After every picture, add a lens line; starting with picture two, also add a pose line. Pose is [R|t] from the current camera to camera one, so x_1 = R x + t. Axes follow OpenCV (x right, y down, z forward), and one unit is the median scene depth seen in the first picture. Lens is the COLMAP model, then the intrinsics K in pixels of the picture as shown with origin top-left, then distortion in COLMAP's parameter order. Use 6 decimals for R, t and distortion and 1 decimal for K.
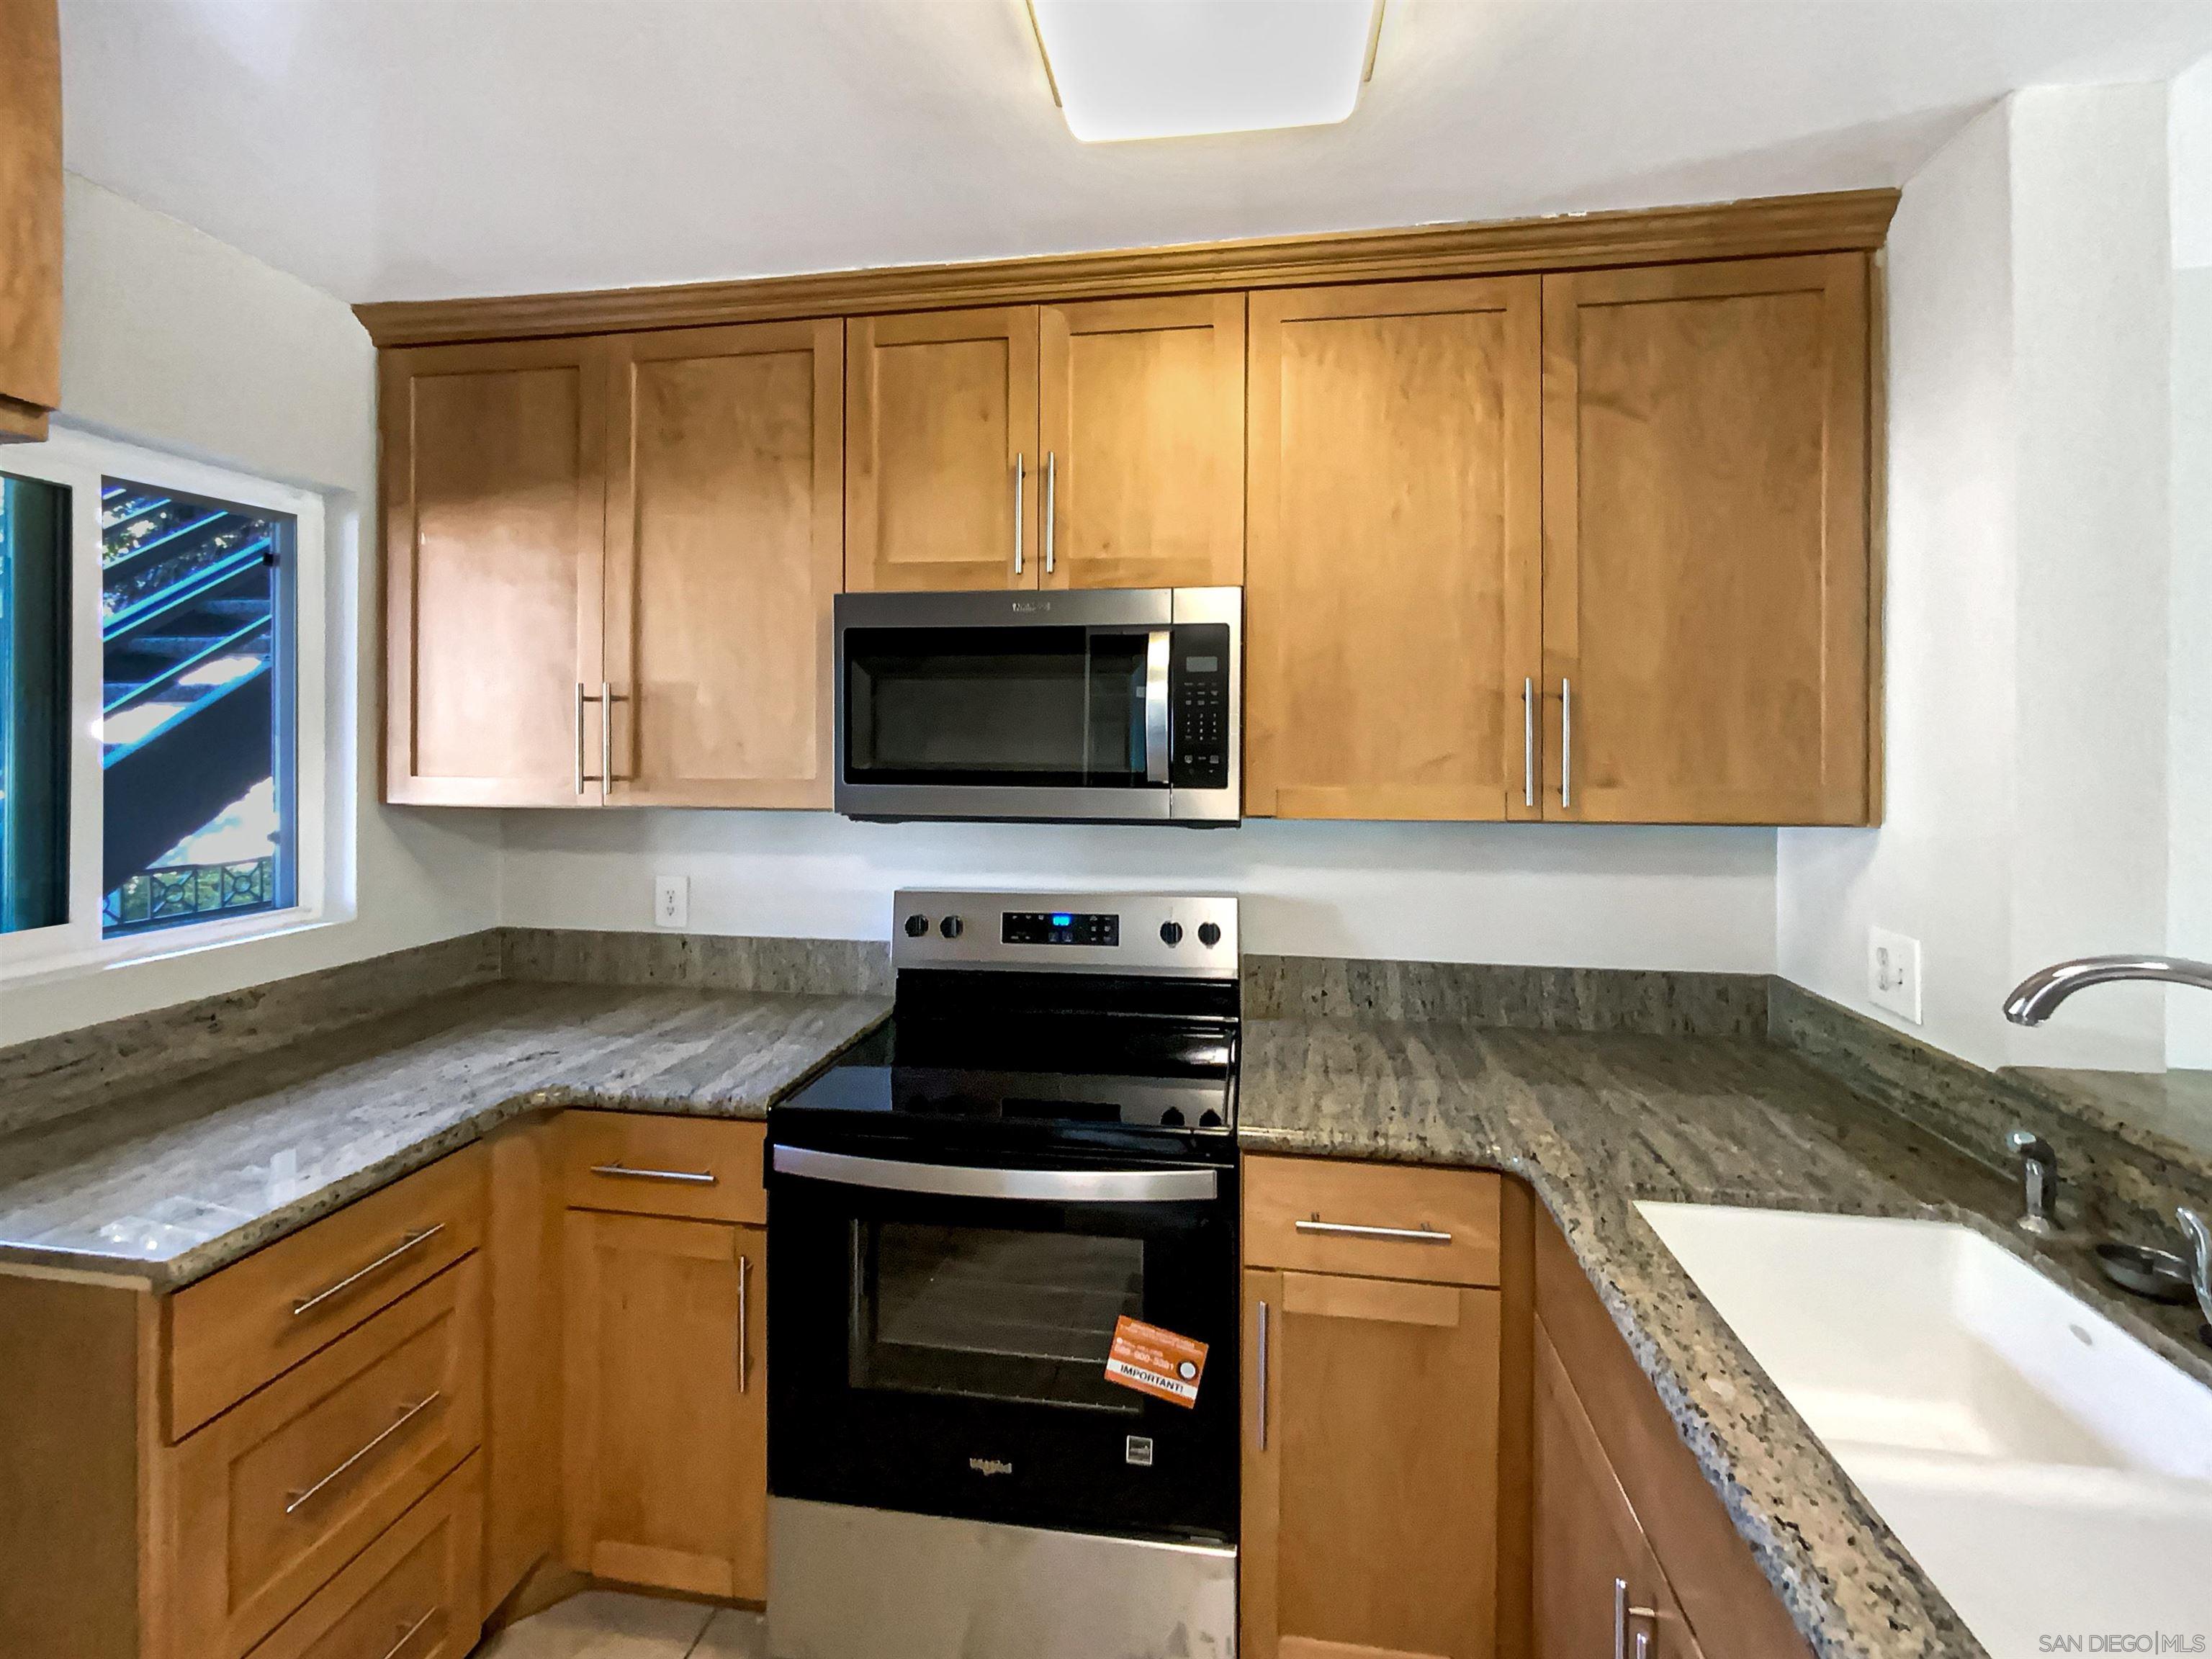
lens RADIAL K [[960.4, 0, 1111.6], [0, 960.4, 738.5], [0, 0, 1]] dist [-0.003185, -0.000526]
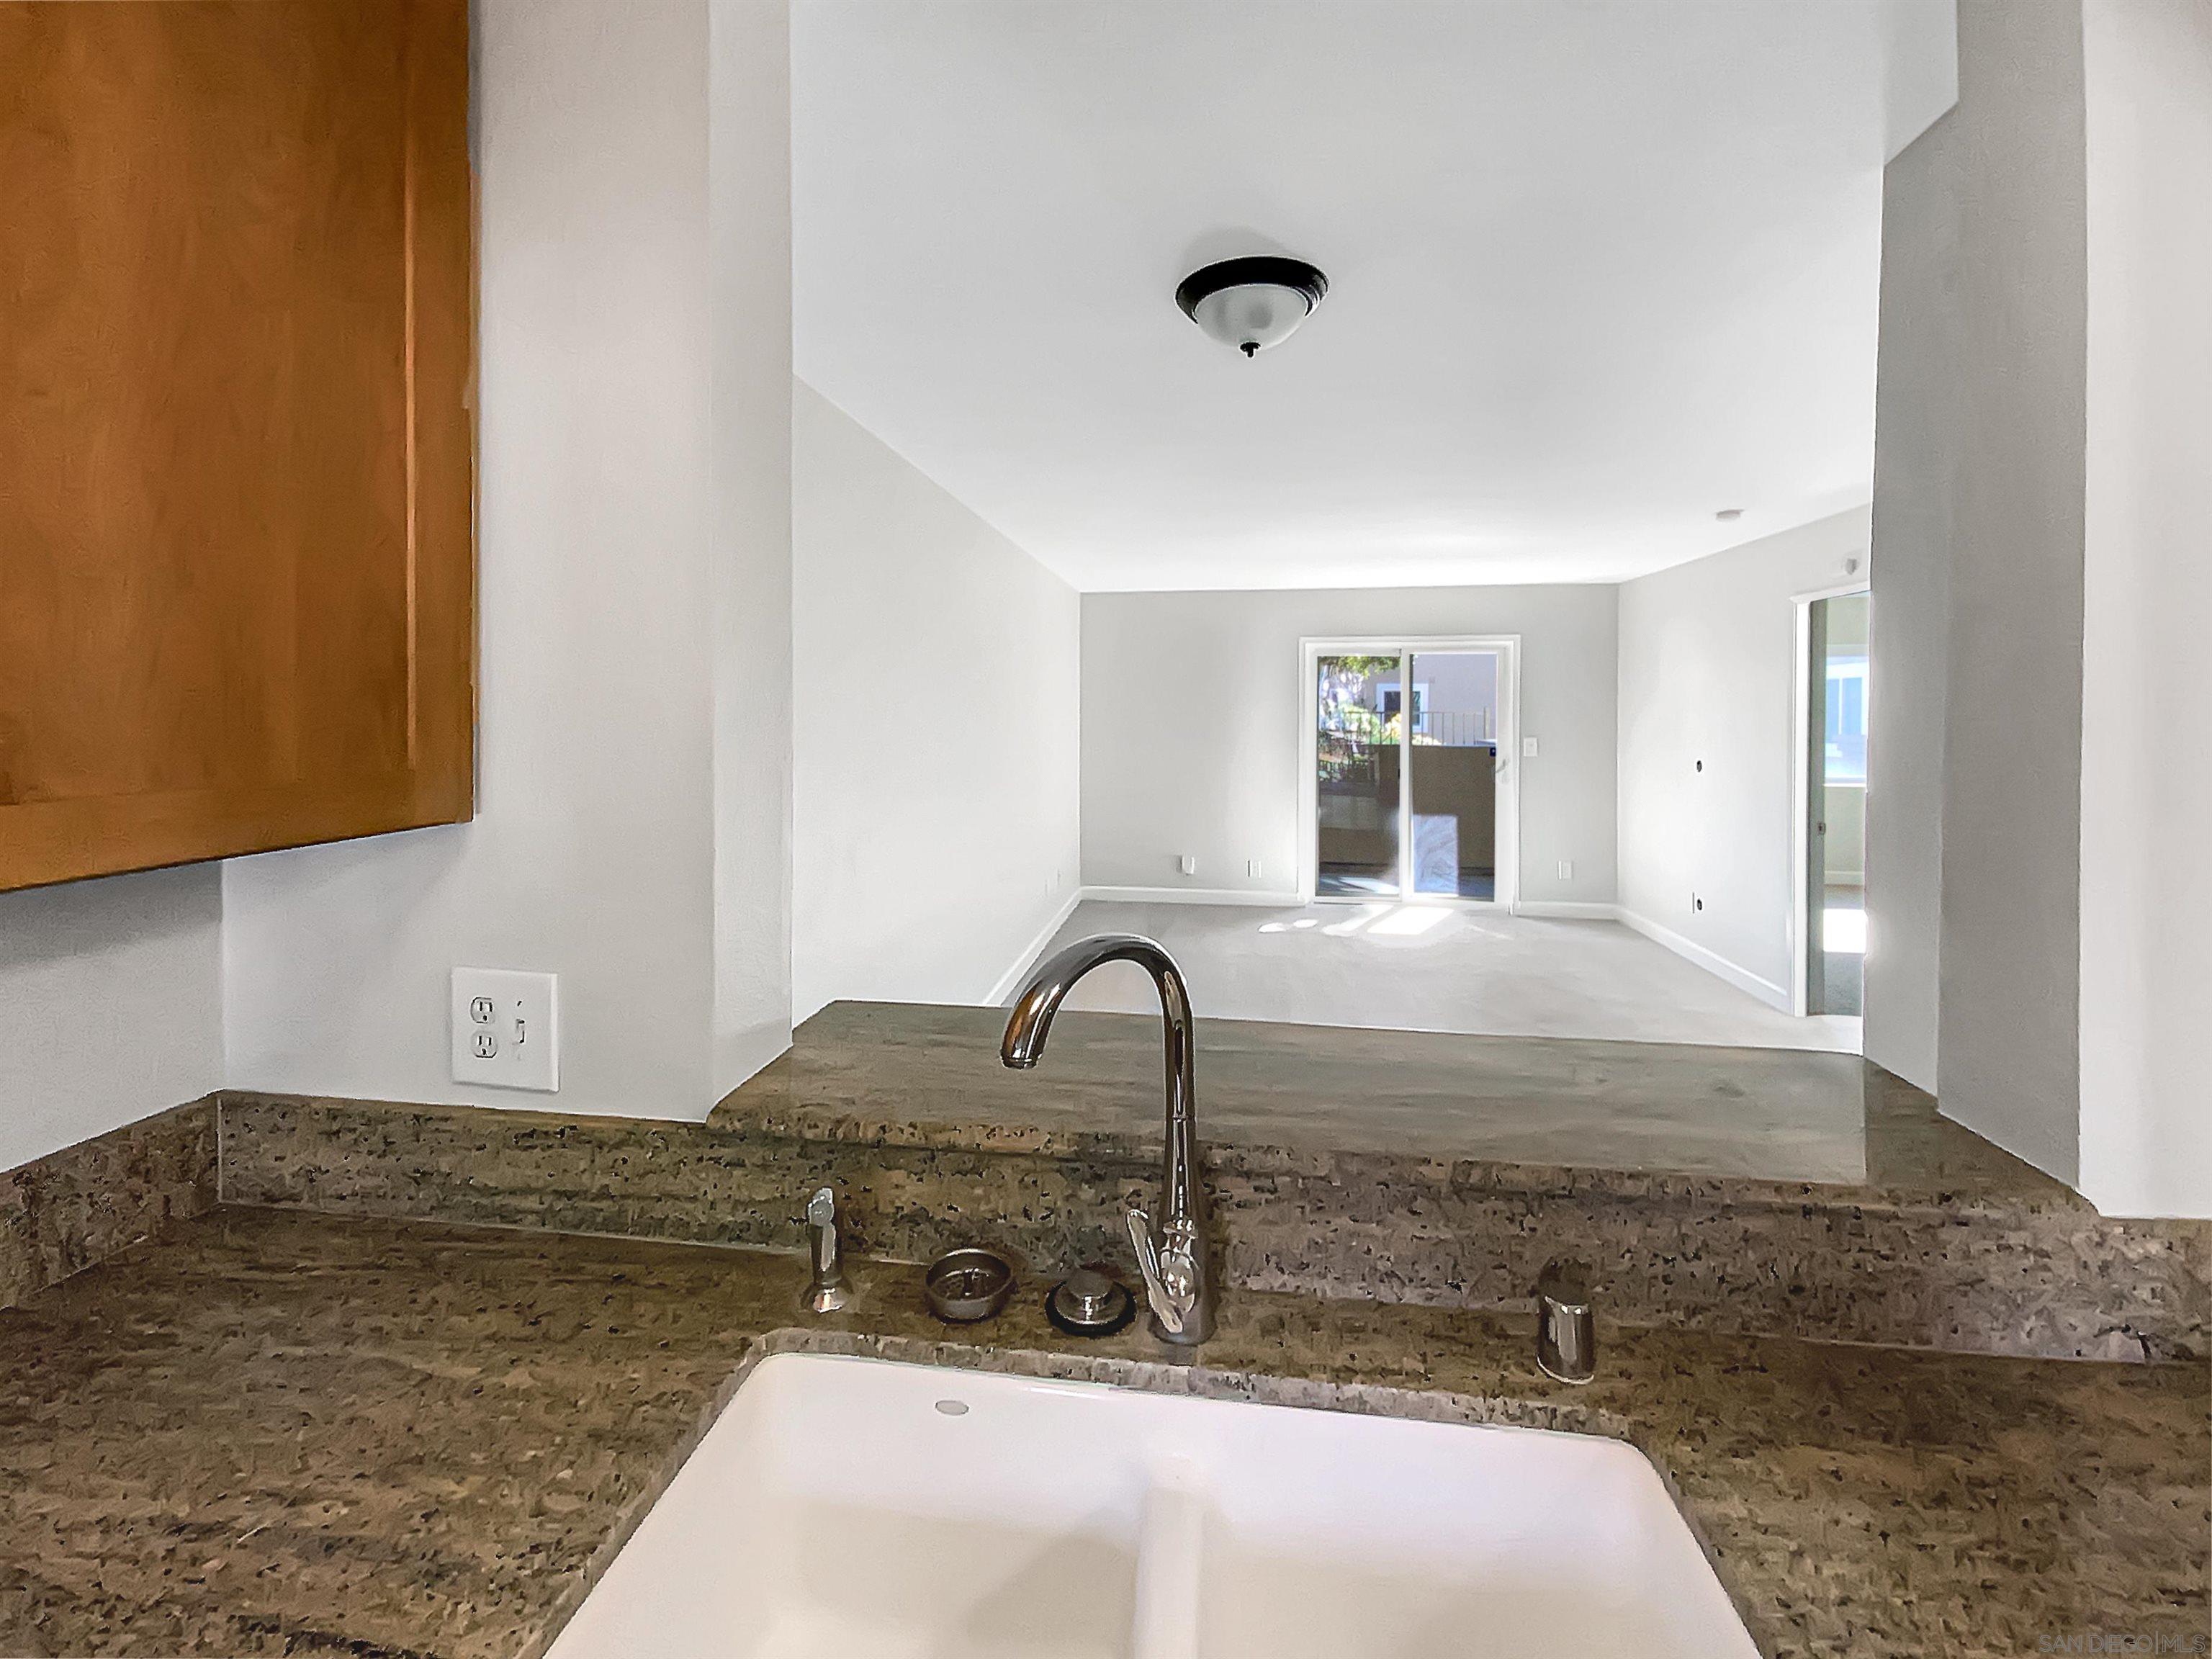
lens RADIAL K [[964.8, 0, 1096.0], [0, 964.8, 710.2], [0, 0, 1]] dist [0.002007, -0.000115]
pose [[-0.000350, -0.003926, 0.999992, 0.122859], [-0.003285, 0.999987, 0.003925, 0.009940], [-0.999995, -0.003283, -0.000363, 0.595971]]
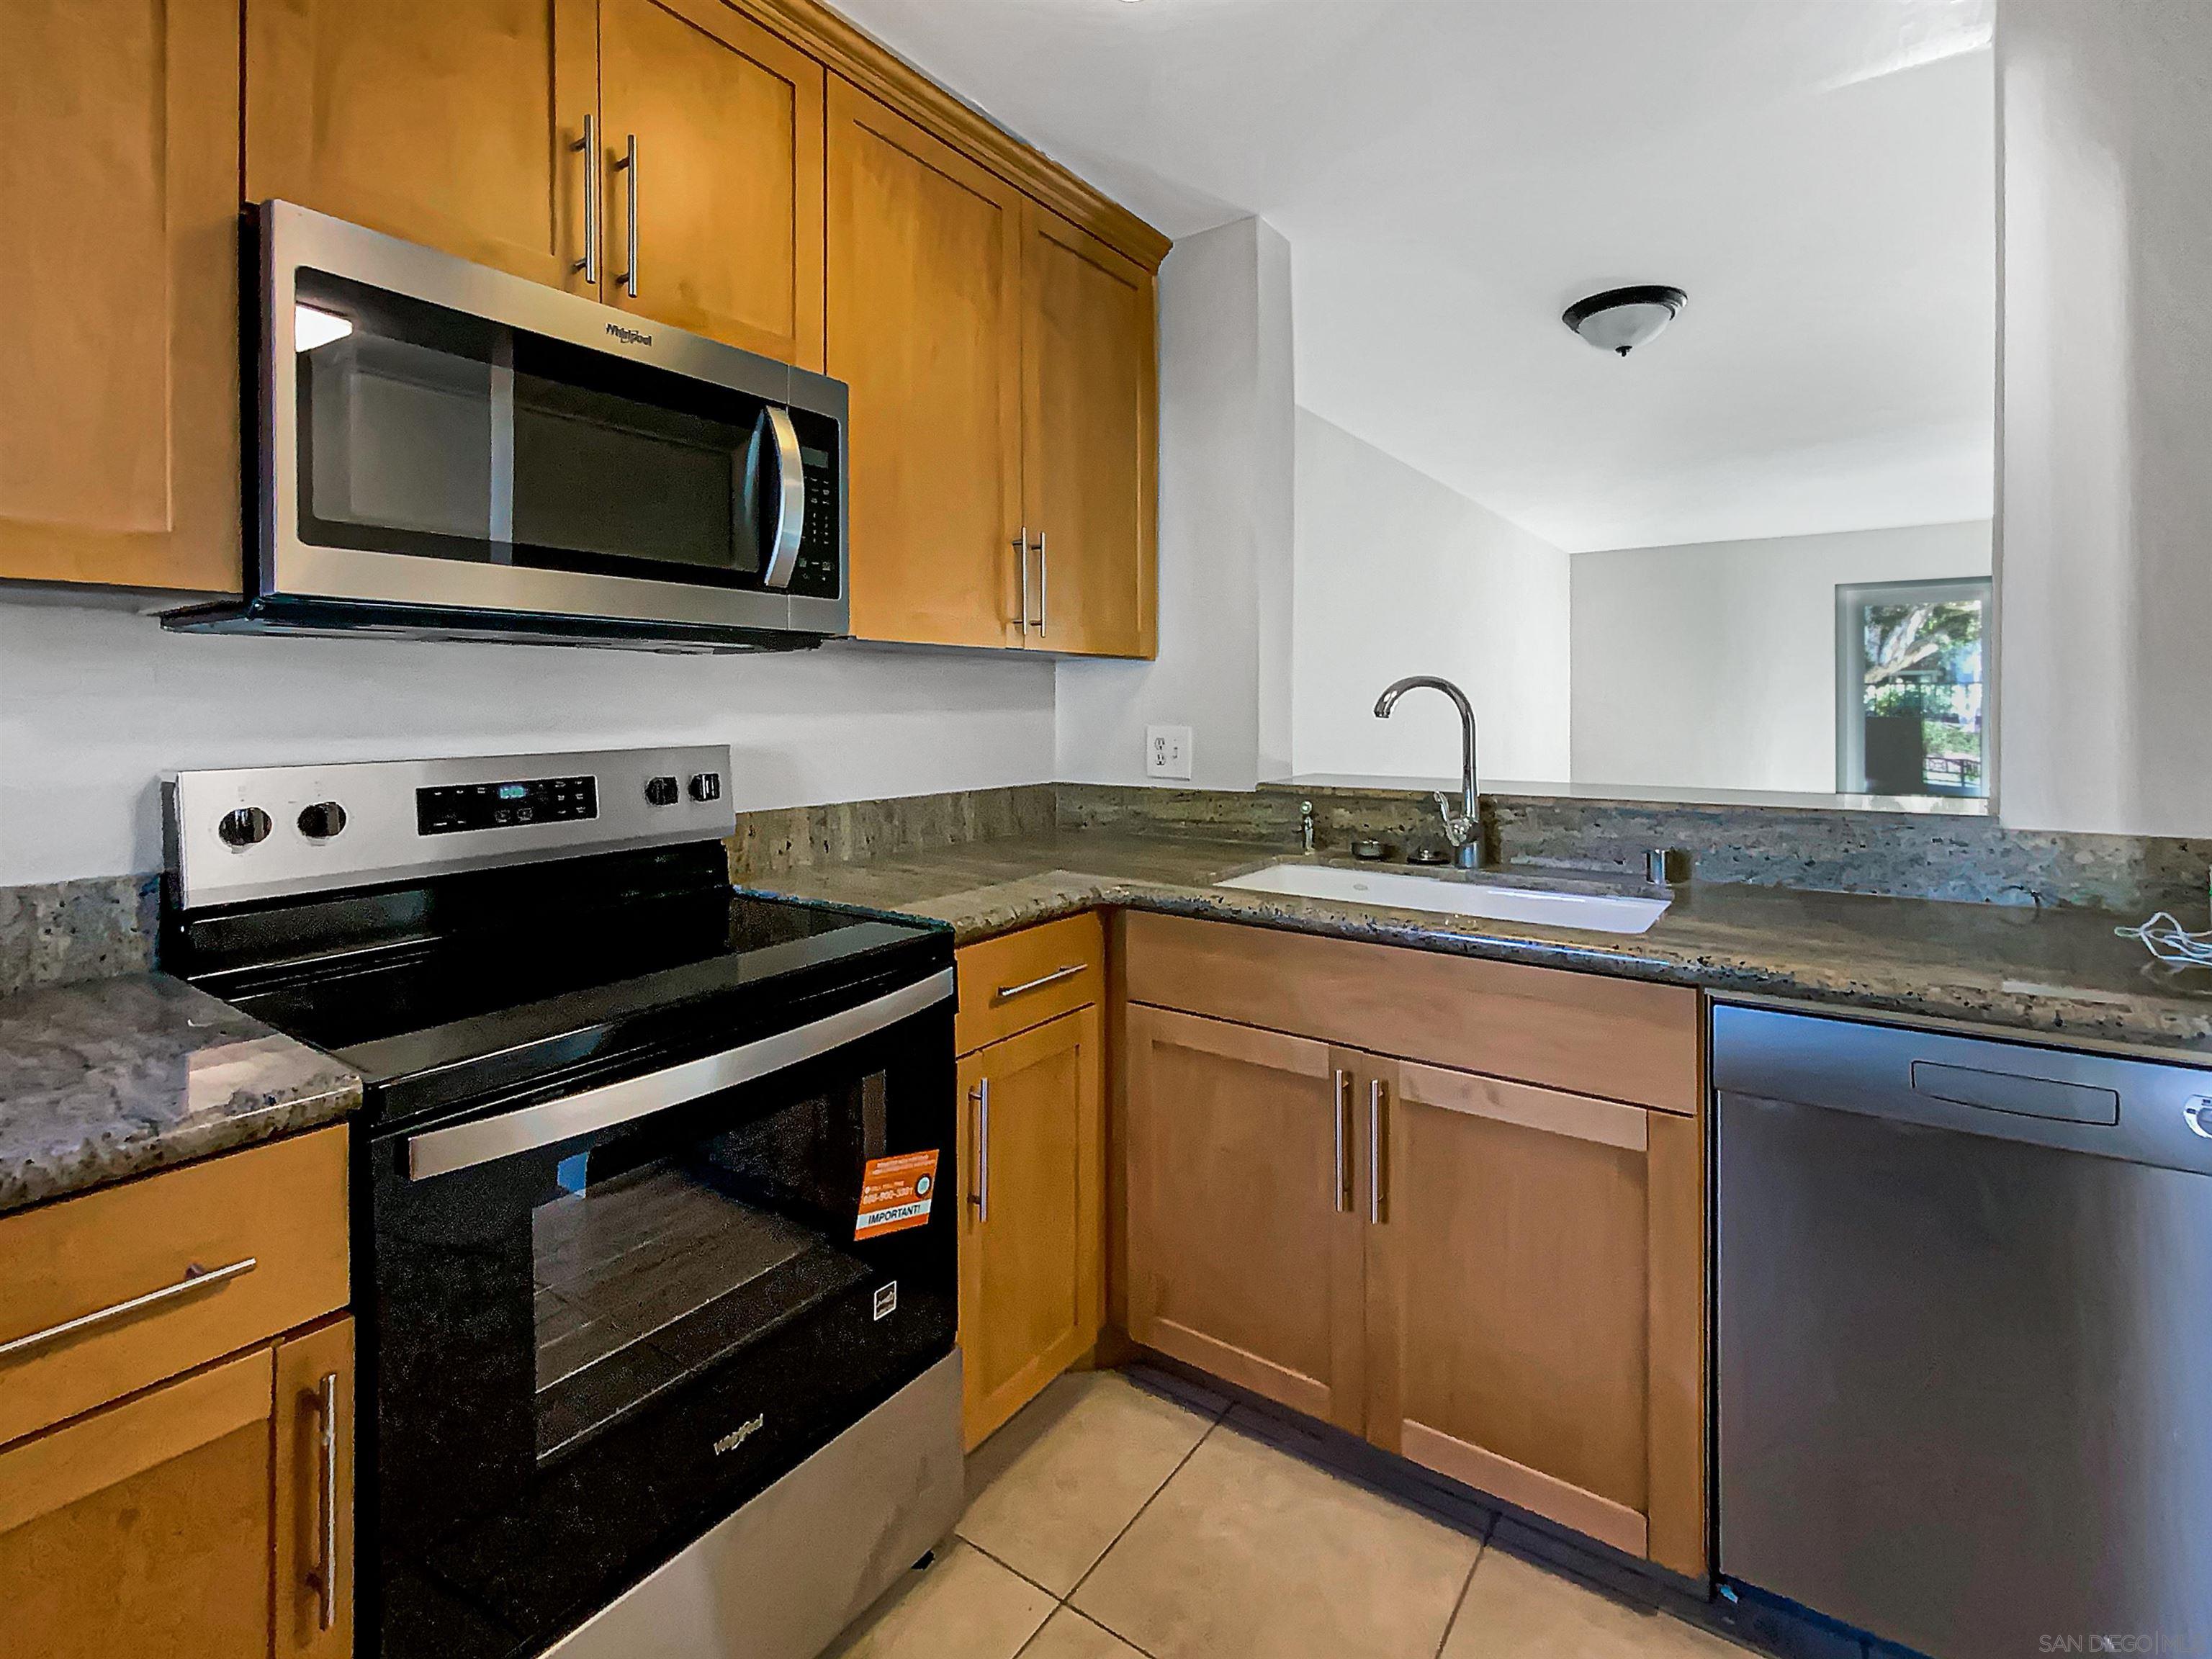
lens RADIAL K [[964.8, 0, 1096.0], [0, 964.8, 710.2], [0, 0, 1]] dist [0.002007, -0.000115]
pose [[0.486909, -0.016040, 0.873306, -0.626284], [0.004585, 0.999865, 0.015809, 0.158736], [-0.873441, -0.003693, 0.486916, 0.357195]]
